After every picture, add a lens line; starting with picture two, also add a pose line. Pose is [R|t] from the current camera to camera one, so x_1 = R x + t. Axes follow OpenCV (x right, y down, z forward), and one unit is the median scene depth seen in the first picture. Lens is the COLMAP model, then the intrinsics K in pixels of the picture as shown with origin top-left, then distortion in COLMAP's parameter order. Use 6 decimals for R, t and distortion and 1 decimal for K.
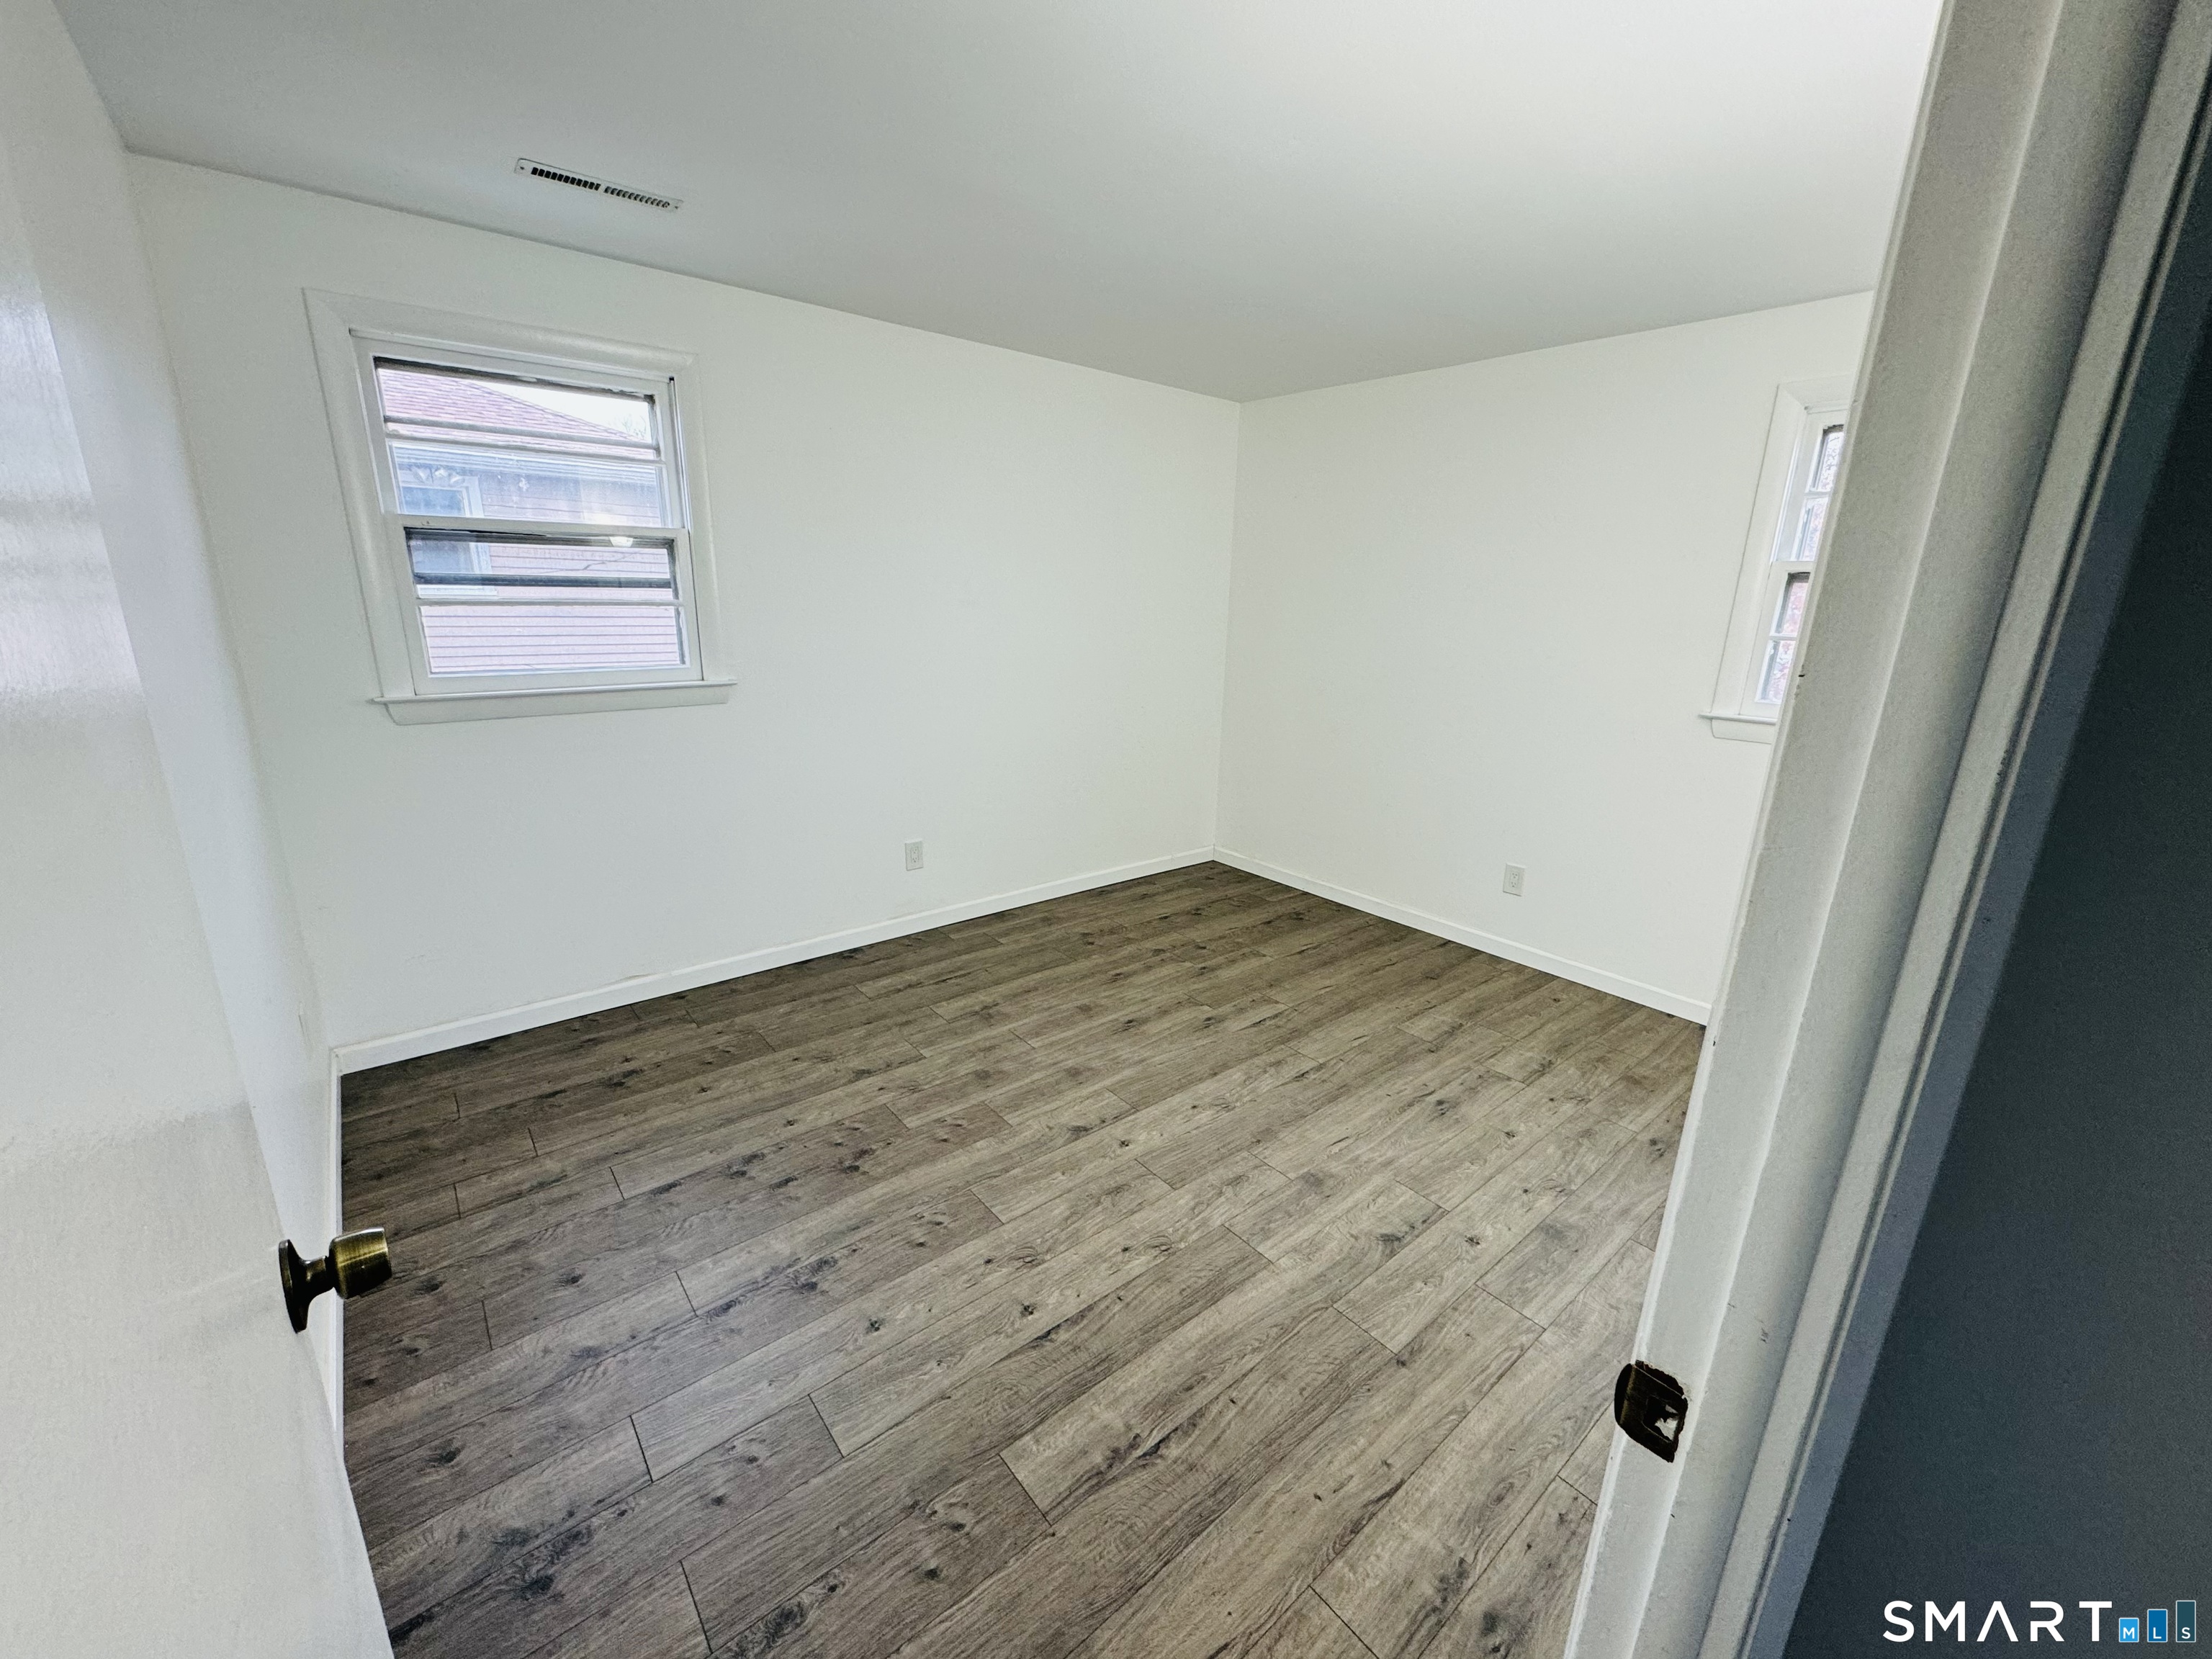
lens RADIAL K [[881.5, 0, 1096.6], [0, 881.5, 832.6], [0, 0, 1]] dist [-0.003078, -0.000622]
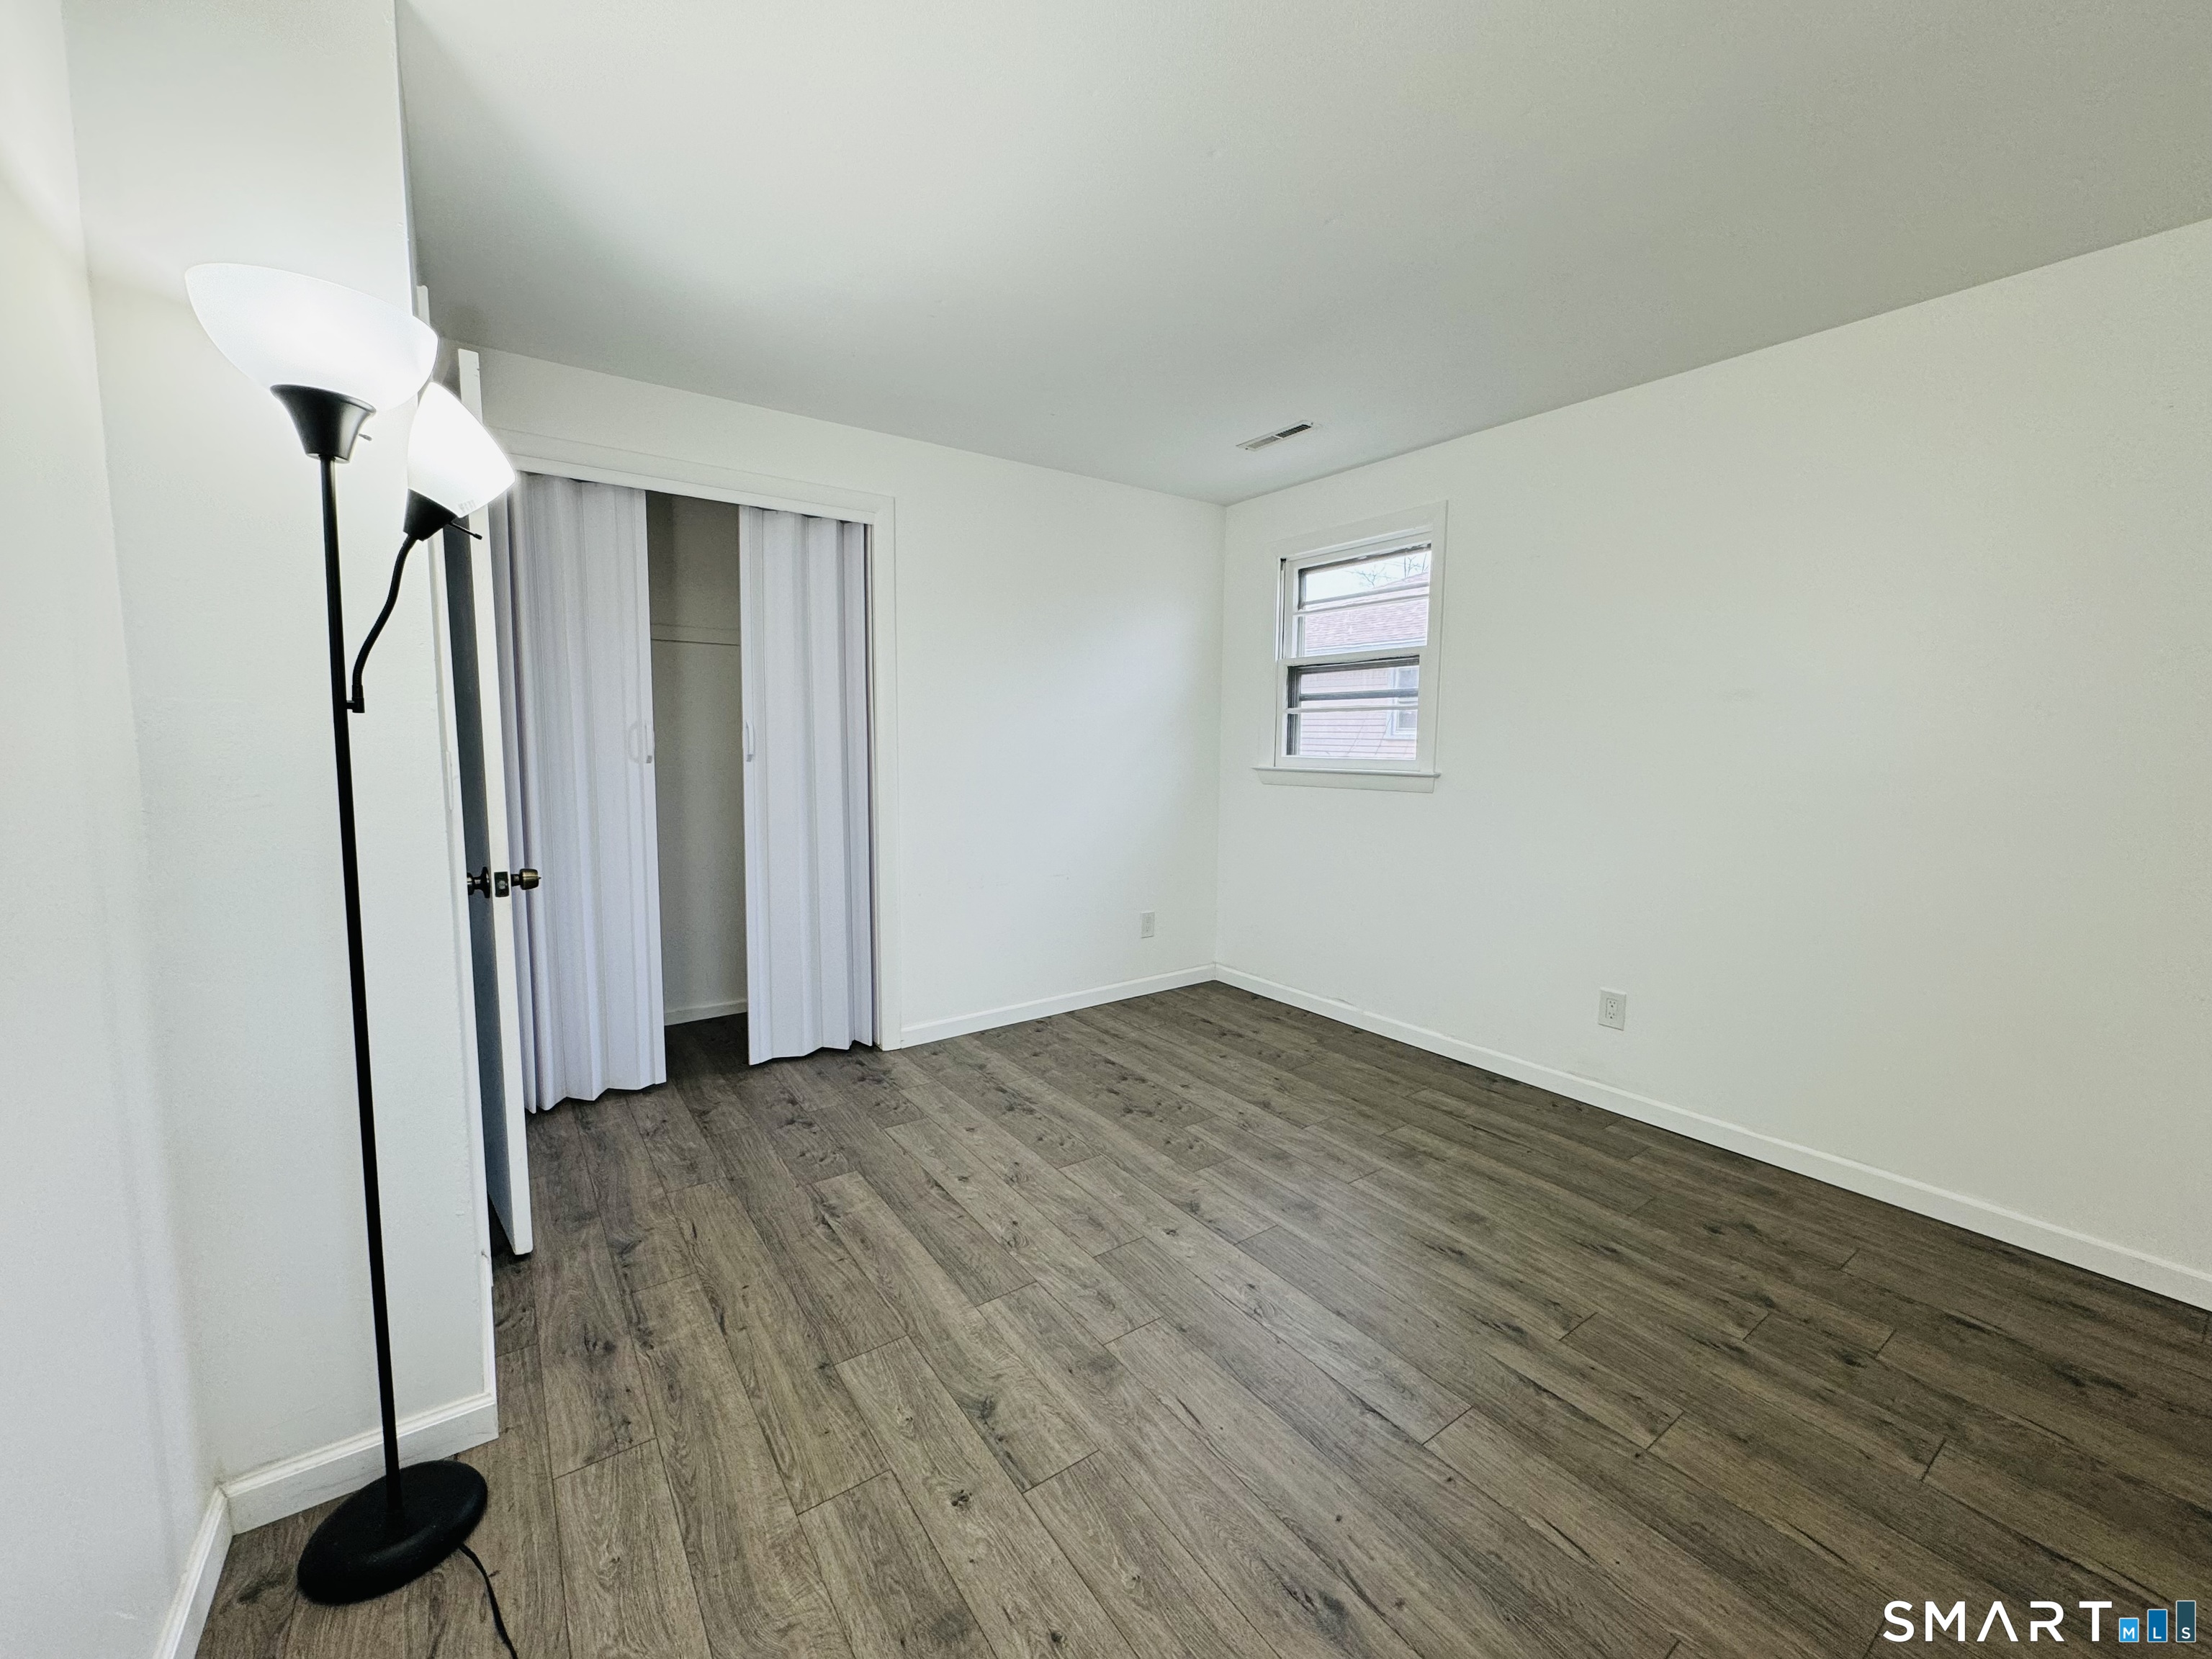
lens RADIAL K [[881.5, 0, 1102.3], [0, 881.5, 813.5], [0, 0, 1]] dist [-0.003078, -0.000622]
pose [[-0.070646, 0.061120, -0.995627, 0.904194], [-0.277958, 0.957381, 0.078495, -0.115841], [0.957992, 0.282288, -0.050646, 0.831677]]
